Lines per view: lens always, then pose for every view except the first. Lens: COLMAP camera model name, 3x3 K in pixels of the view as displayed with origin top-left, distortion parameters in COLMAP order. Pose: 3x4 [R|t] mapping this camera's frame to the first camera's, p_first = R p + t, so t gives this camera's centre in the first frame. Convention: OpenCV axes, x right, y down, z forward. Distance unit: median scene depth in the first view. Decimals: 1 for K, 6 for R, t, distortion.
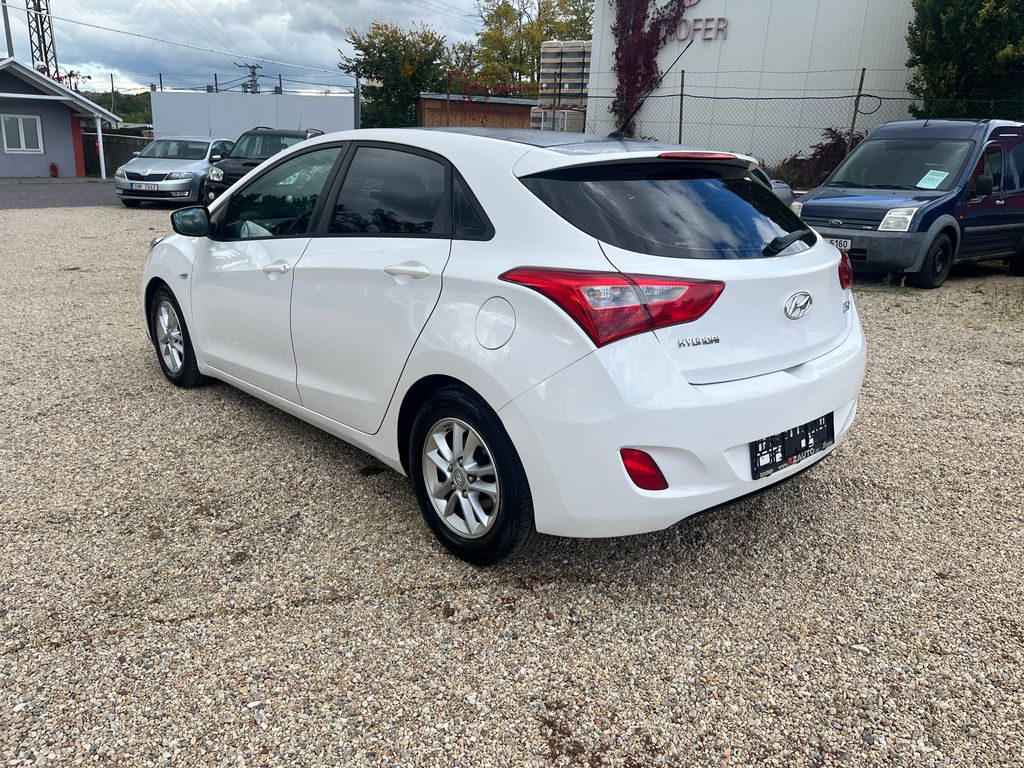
lens RADIAL K [[776.2, 0, 525.6], [0, 776.2, 378.5], [0, 0, 1]] dist [0.082964, -0.113277]
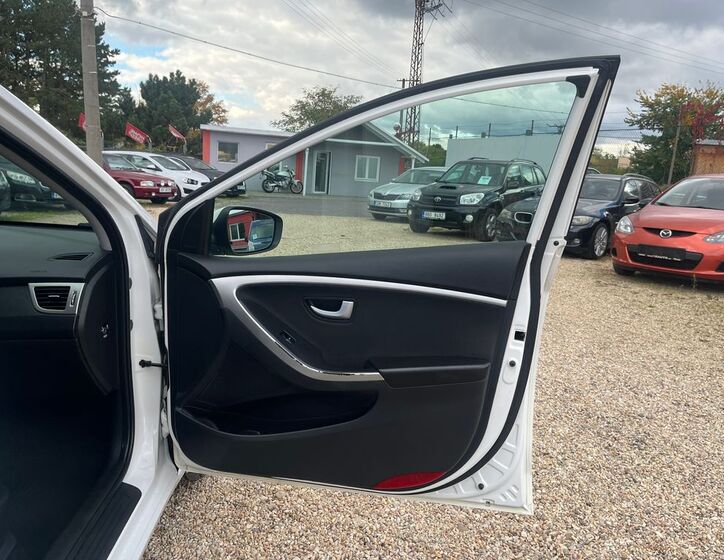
lens RADIAL K [[567.2, 0, 362.0], [0, 567.2, 280.0], [0, 0, 1]] dist [0.100016, -0.137356]
pose [[0.781053, 0.129383, -0.610914, 0.064094], [-0.205300, 0.977122, -0.055536, -0.061636], [0.589752, 0.168798, 0.789747, 0.260231]]
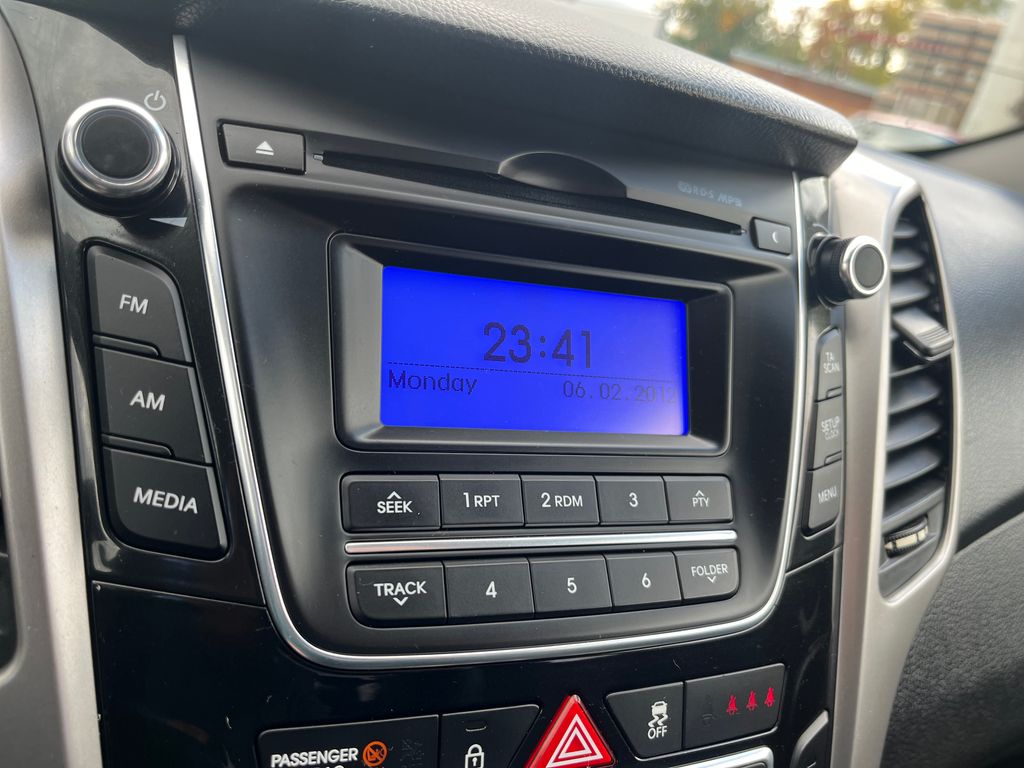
lens RADIAL K [[811.9, 0, 512.6], [0, 811.9, 395.4], [0, 0, 1]] dist [-0.007544, 0.001644]
pose [[0.919977, 0.297218, -0.255545, -0.054746], [-0.285076, 0.954798, 0.084210, -0.051197], [0.269023, -0.004622, 0.963123, 0.266066]]
